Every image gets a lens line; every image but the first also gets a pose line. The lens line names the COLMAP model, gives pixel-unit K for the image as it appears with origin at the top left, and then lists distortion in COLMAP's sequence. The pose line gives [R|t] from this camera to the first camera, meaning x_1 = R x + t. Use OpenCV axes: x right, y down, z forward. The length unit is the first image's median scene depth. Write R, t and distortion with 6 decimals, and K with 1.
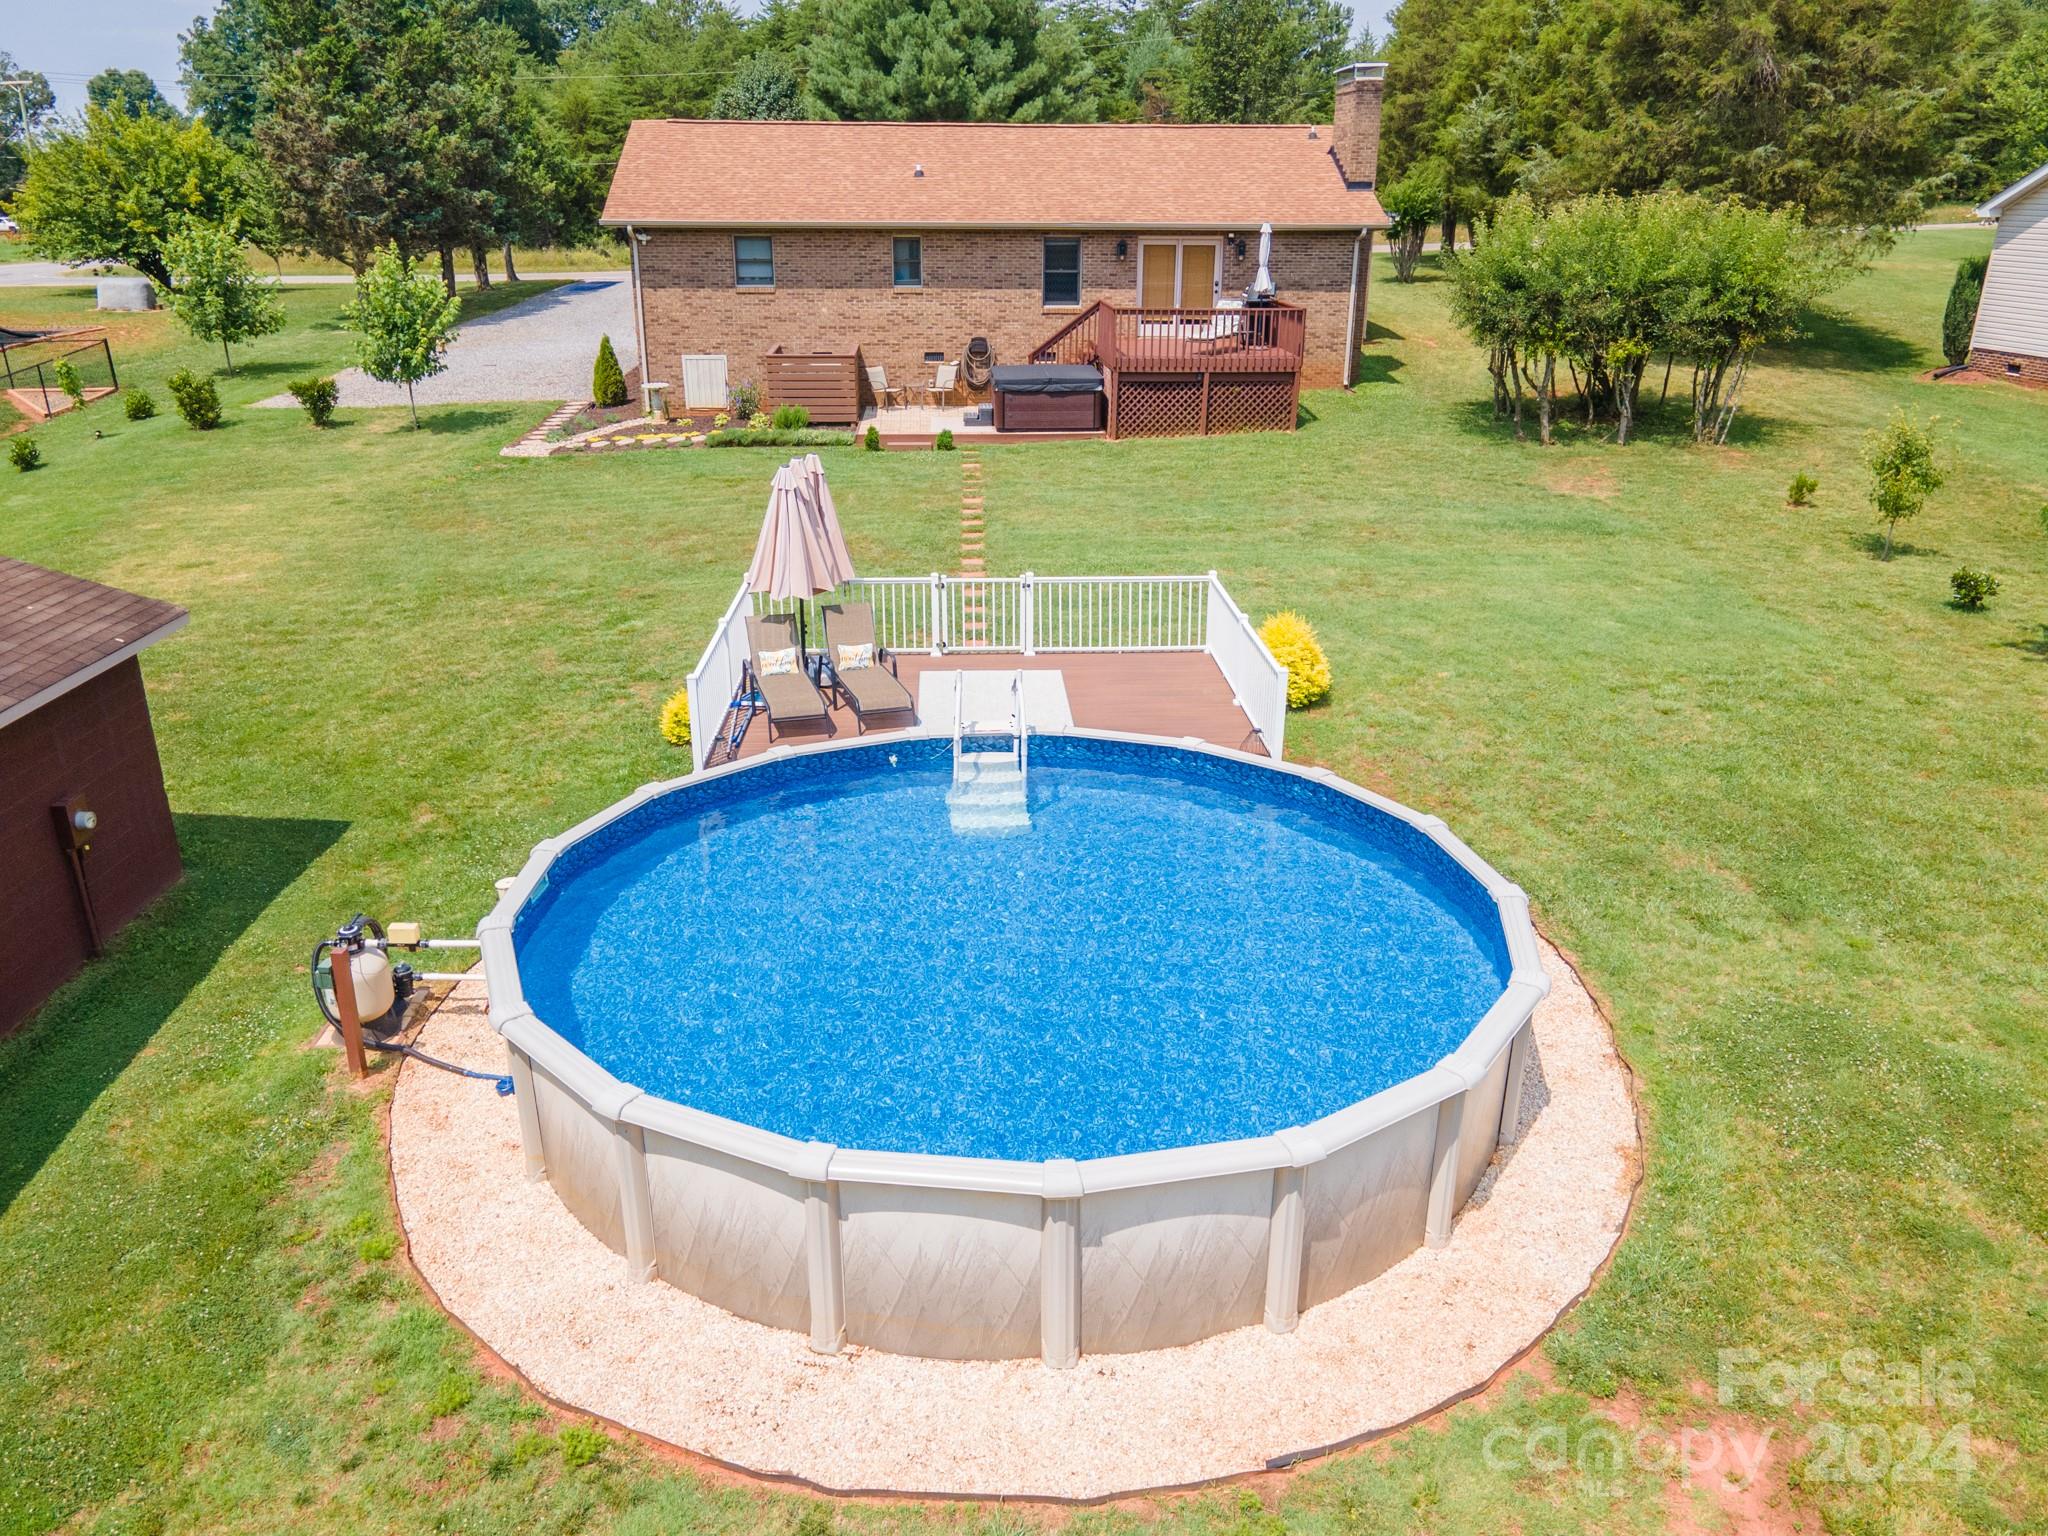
lens RADIAL K [[1501.7, 0, 1027.5], [0, 1501.7, 778.4], [0, 0, 1]] dist [0.049672, -0.008576]
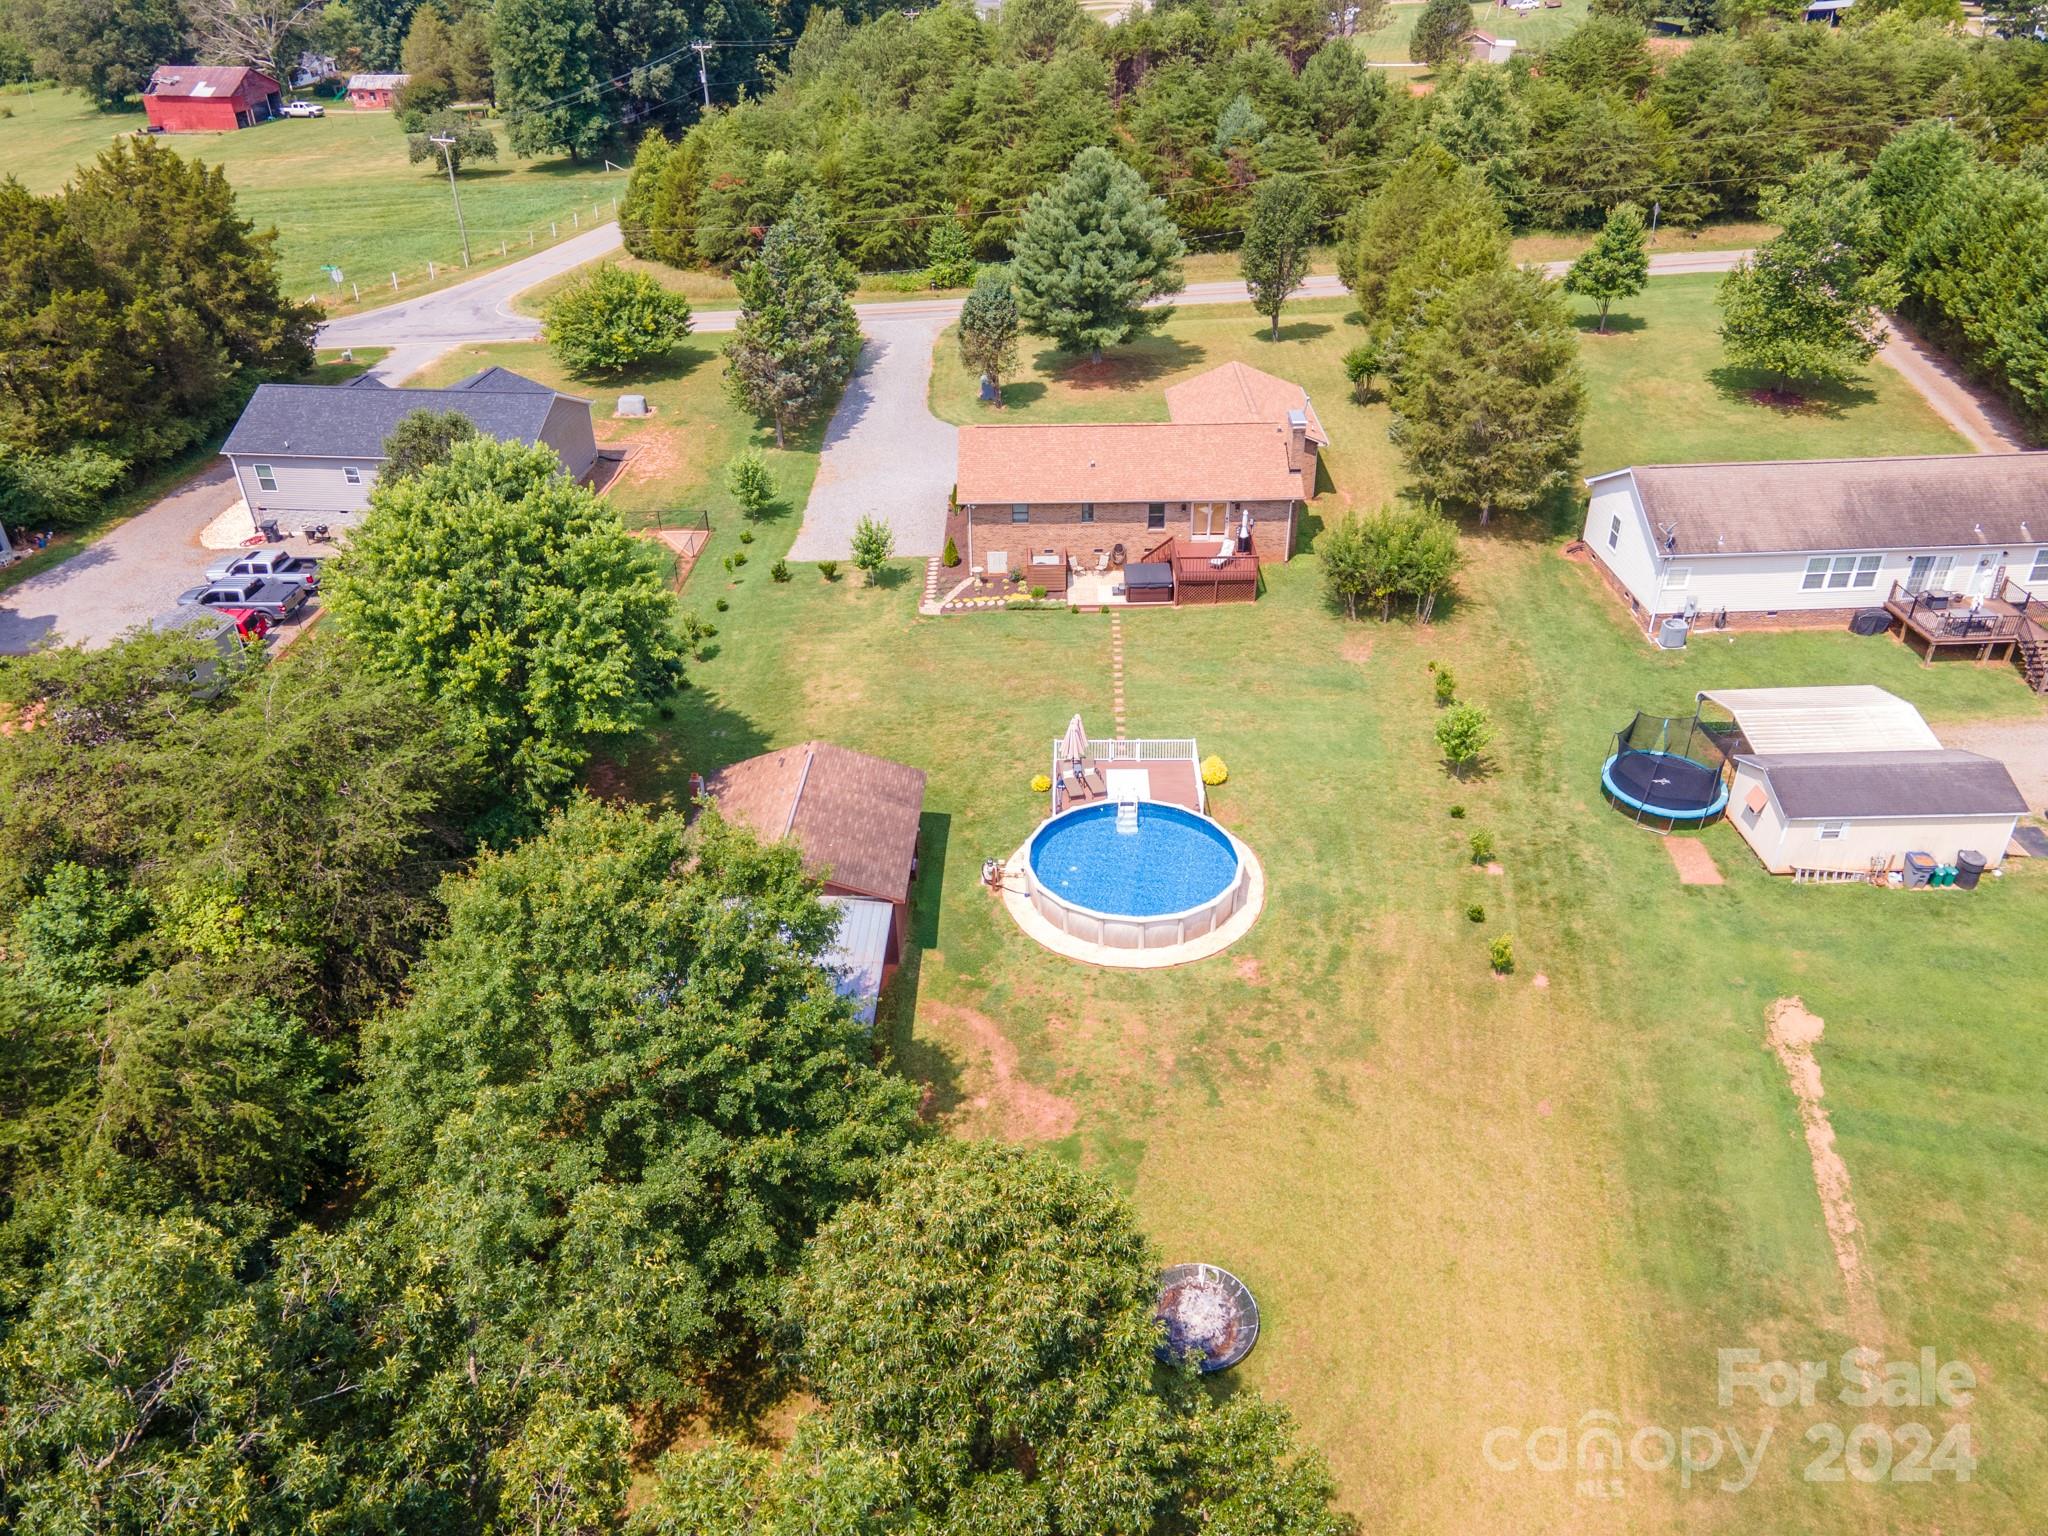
lens RADIAL K [[1501.7, 0, 1033.0], [0, 1501.7, 748.5], [0, 0, 1]] dist [0.049672, -0.008576]
pose [[0.997574, 0.015290, -0.067911, -0.003631], [-0.003549, 0.985482, 0.169744, -0.377621], [0.069521, -0.169091, 0.983146, -1.276232]]
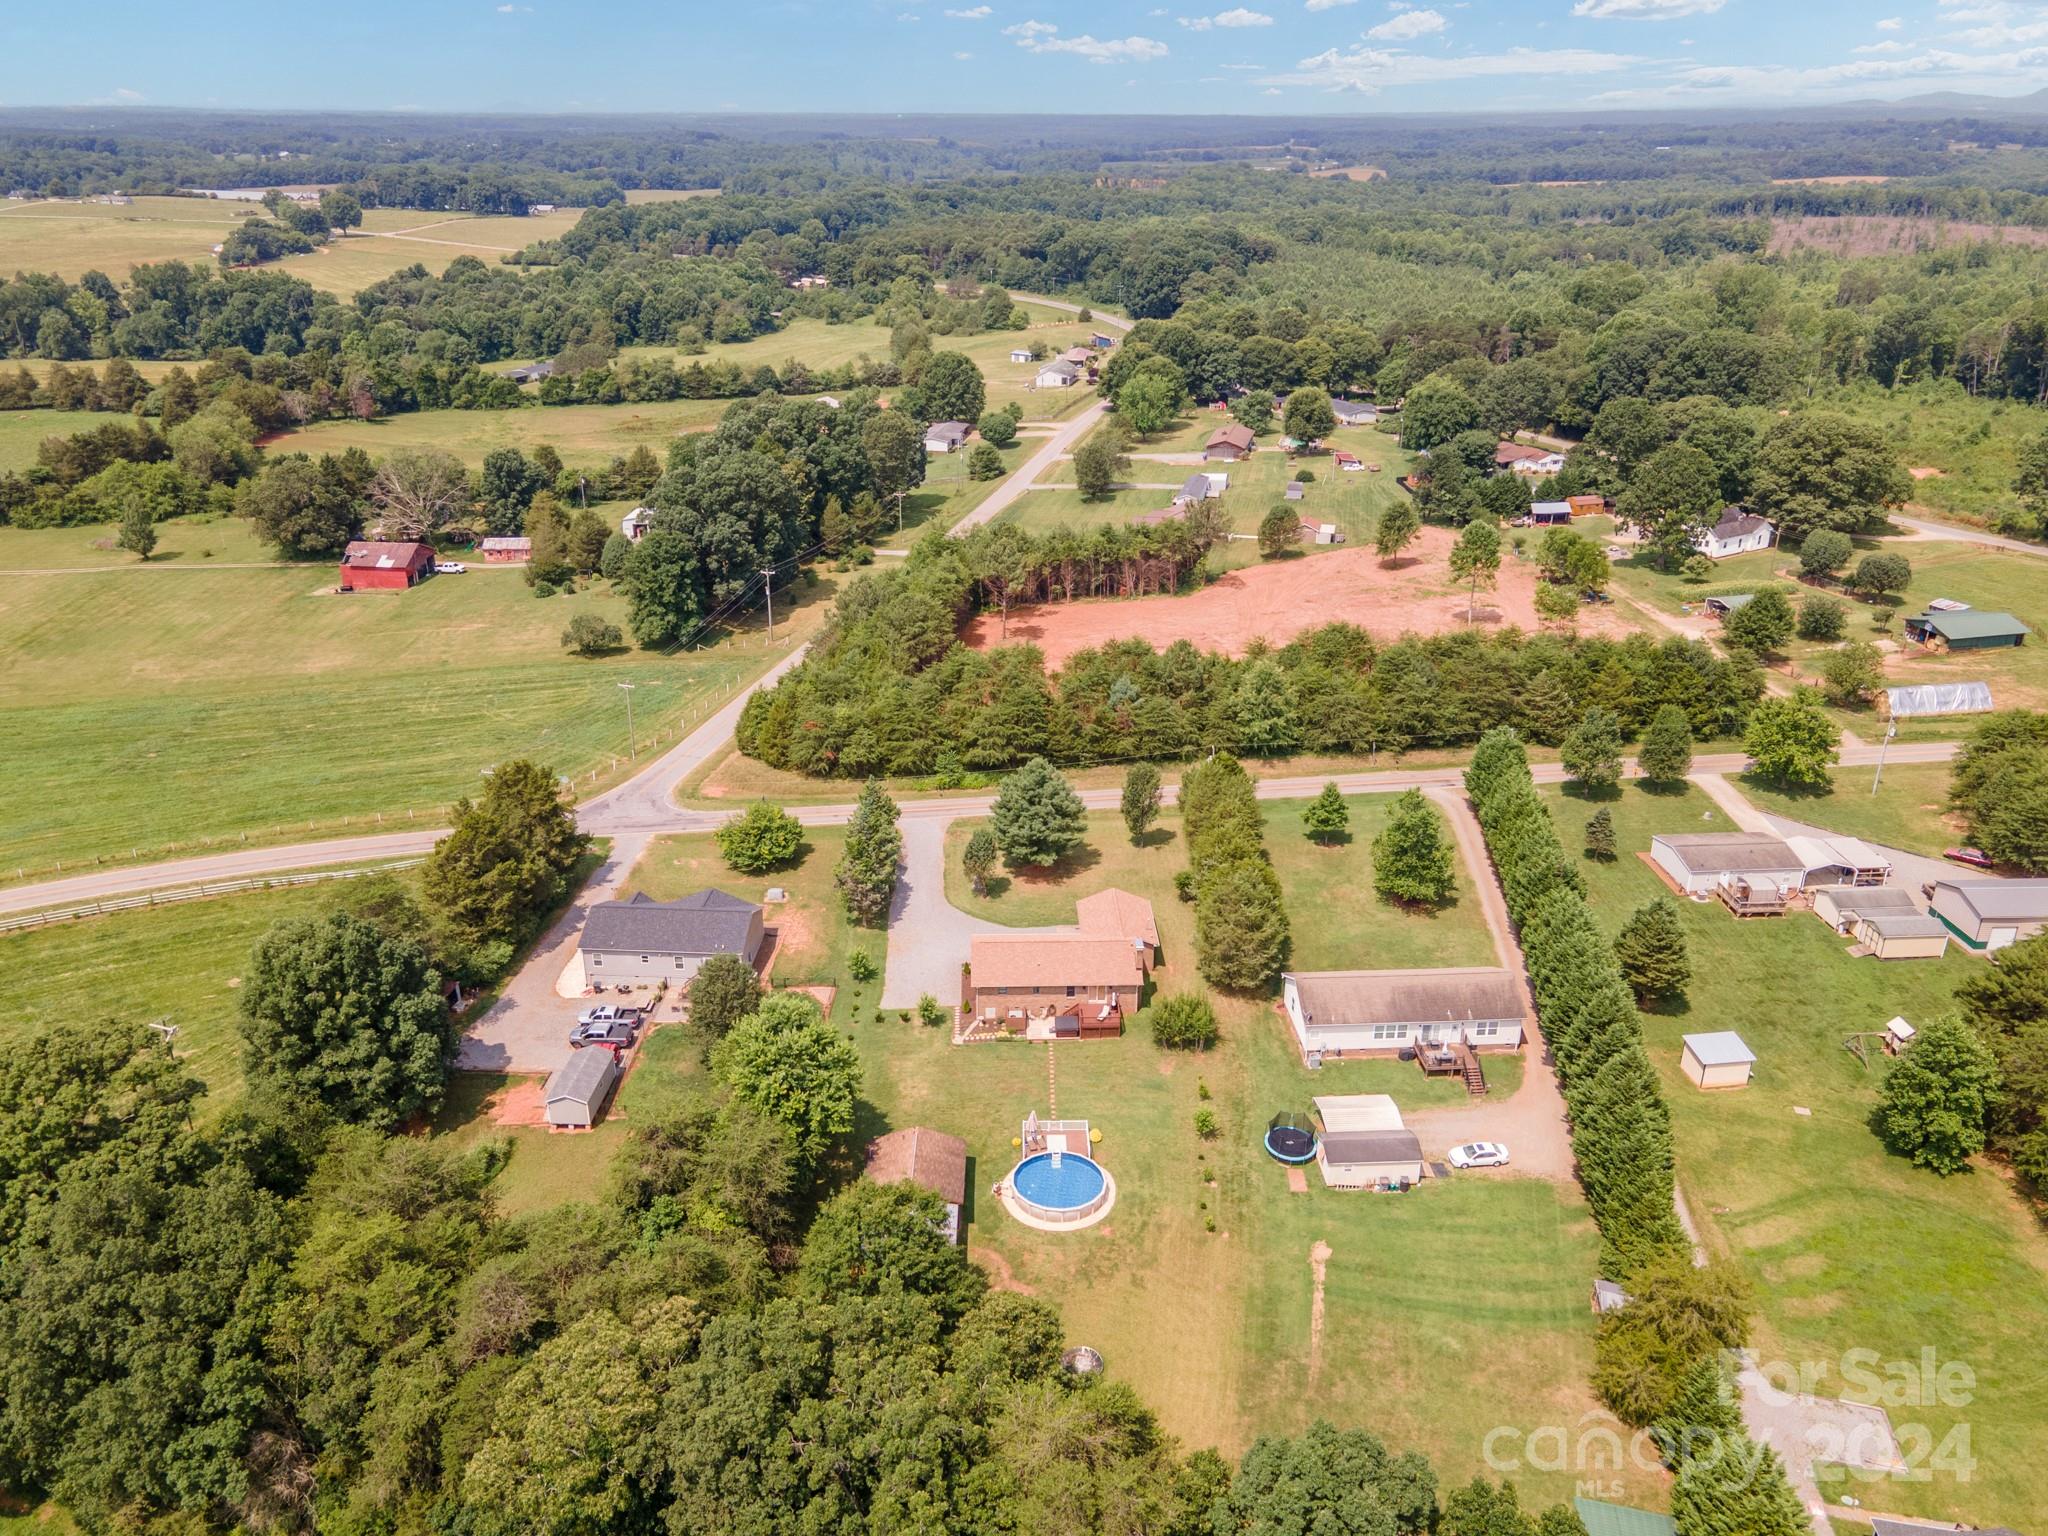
lens RADIAL K [[1501.7, 0, 1021.3], [0, 1501.7, 772.3], [0, 0, 1]] dist [0.049672, -0.008576]
pose [[0.999312, 0.005904, -0.036621, 0.035100], [-0.004581, 0.999337, 0.036105, -1.155683], [0.036810, -0.035913, 0.998677, -3.459492]]
